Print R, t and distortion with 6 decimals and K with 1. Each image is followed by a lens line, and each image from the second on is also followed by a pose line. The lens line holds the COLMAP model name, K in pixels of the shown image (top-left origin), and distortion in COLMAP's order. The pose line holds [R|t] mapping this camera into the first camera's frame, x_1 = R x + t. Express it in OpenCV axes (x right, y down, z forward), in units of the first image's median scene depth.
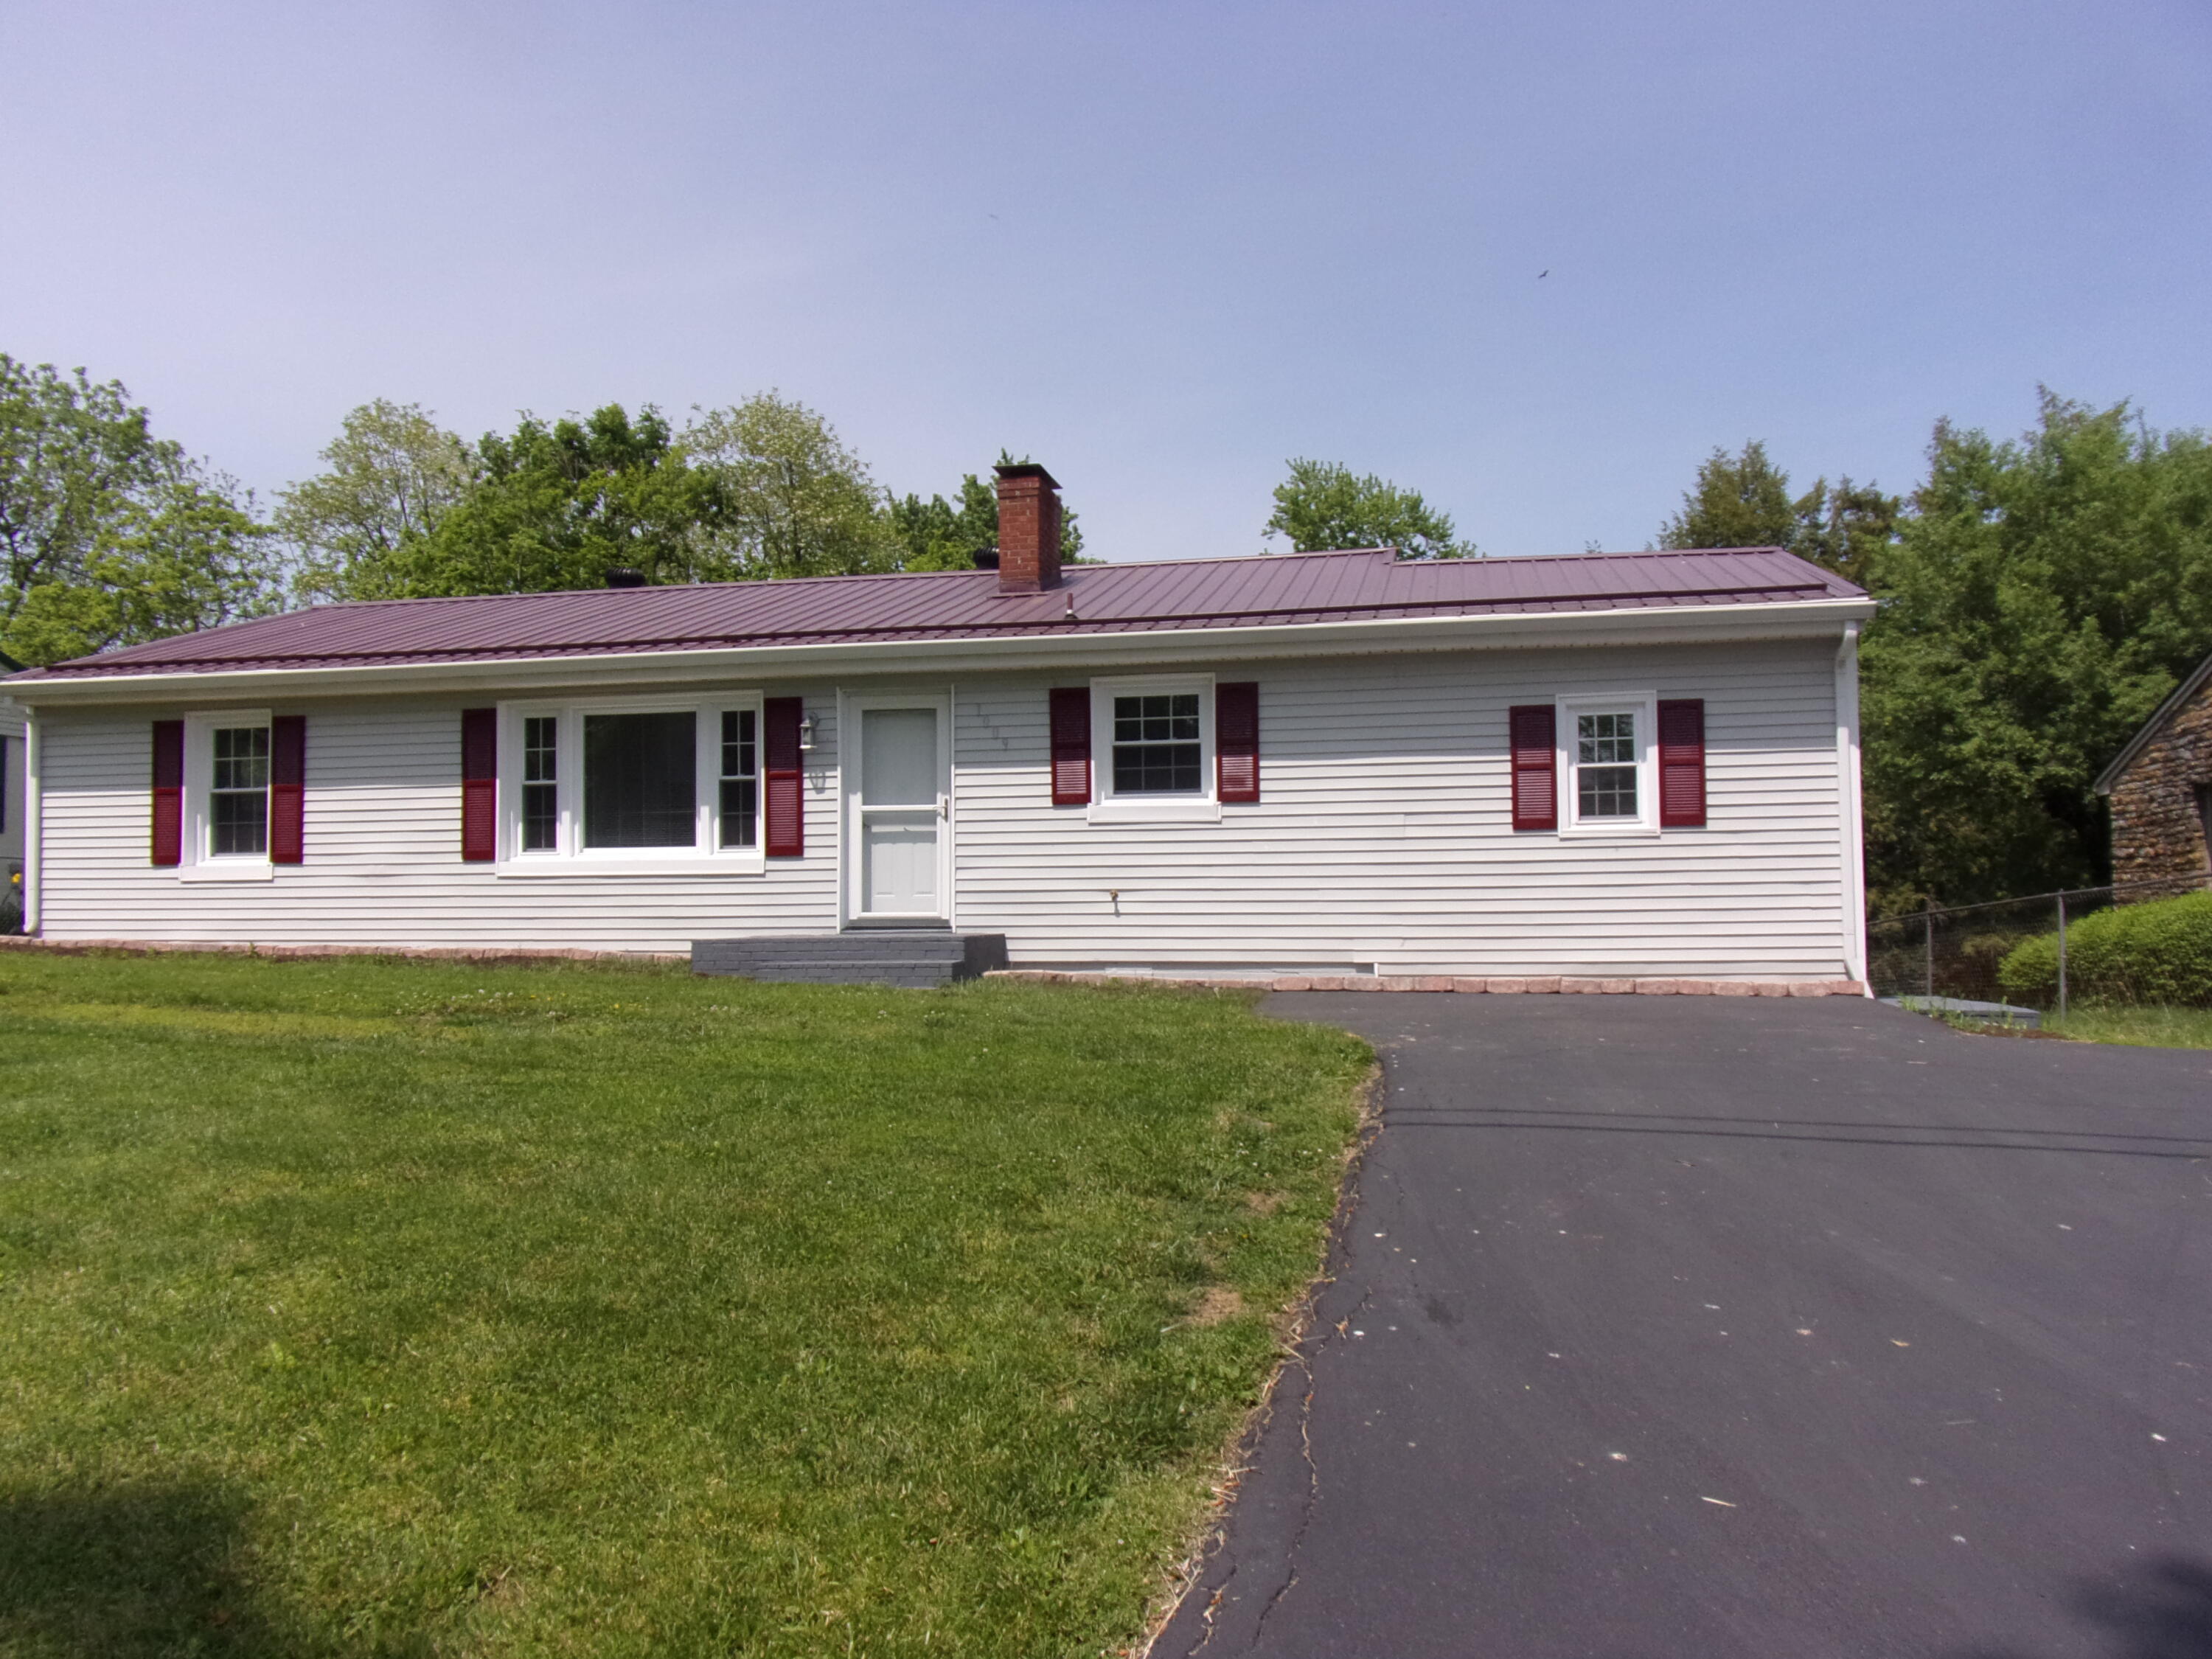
lens RADIAL K [[1656.6, 0, 935.9], [0, 1656.6, 836.6], [0, 0, 1]] dist [0.056076, -0.201722]
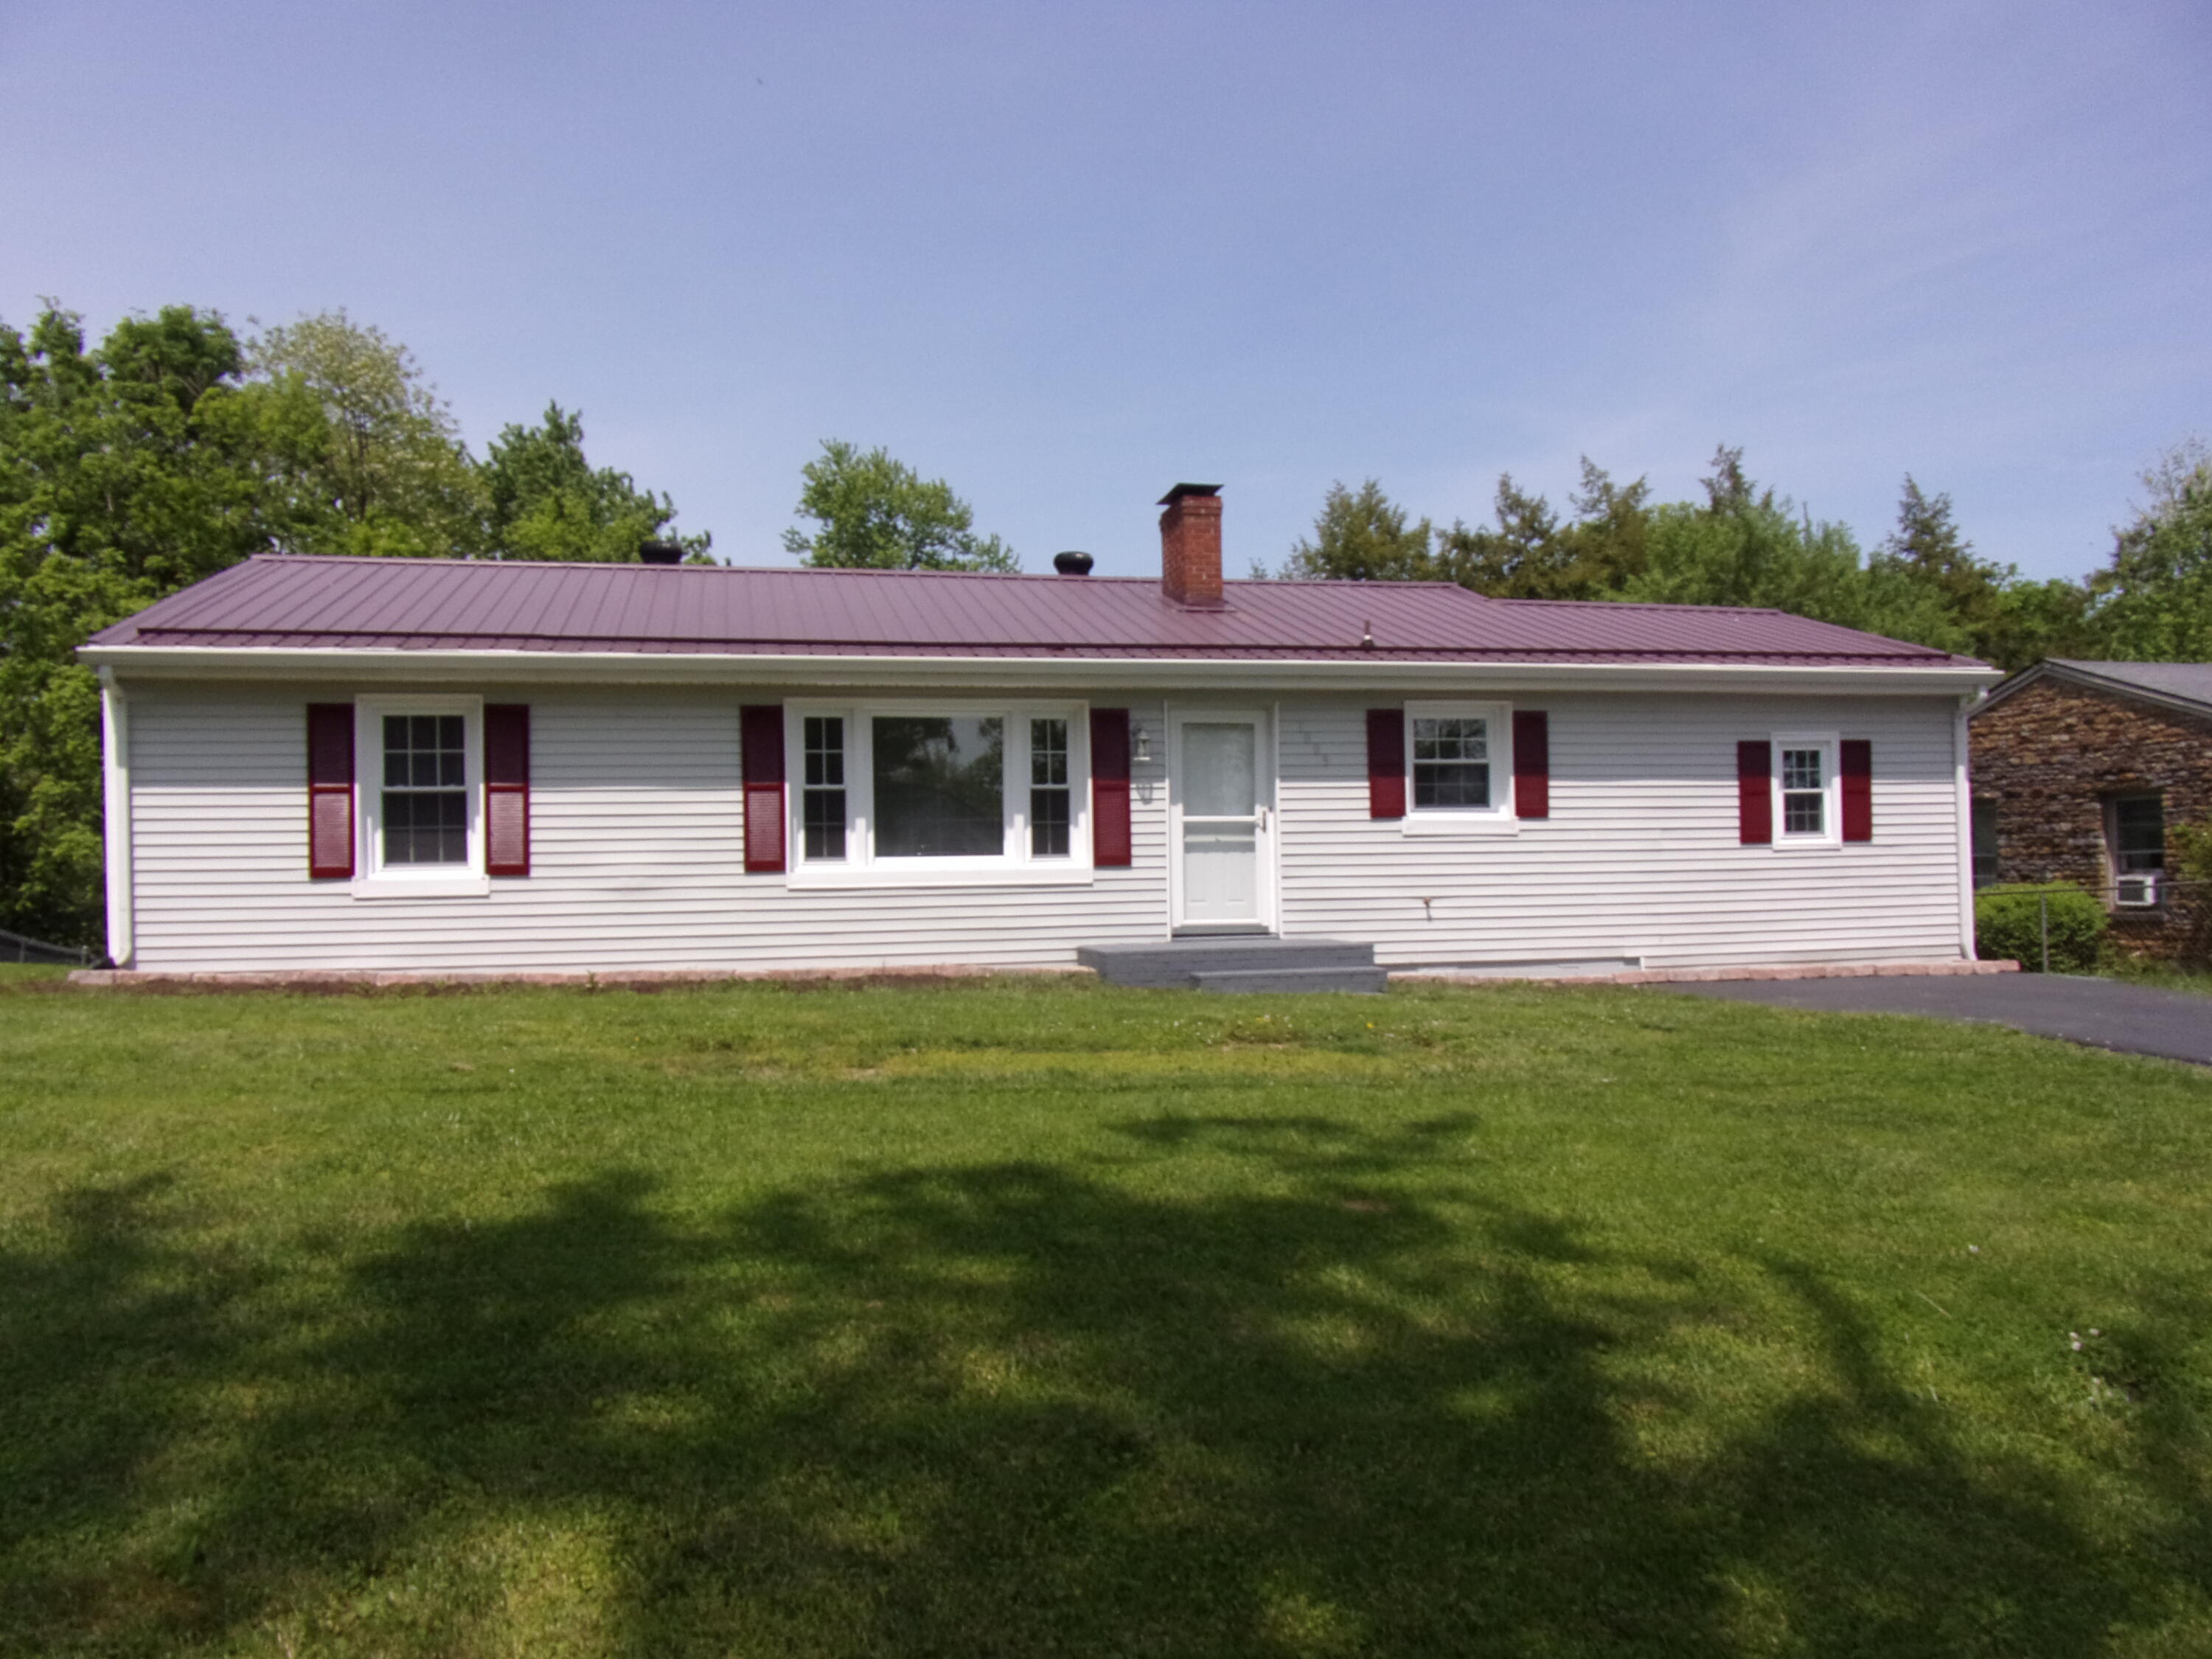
lens RADIAL K [[1656.6, 0, 935.9], [0, 1656.6, 836.6], [0, 0, 1]] dist [0.056076, -0.201722]
pose [[0.906303, 0.008536, 0.422541, -0.616502], [-0.002165, 0.999877, -0.015555, 0.009987], [-0.422622, 0.013183, 0.906210, 0.141078]]
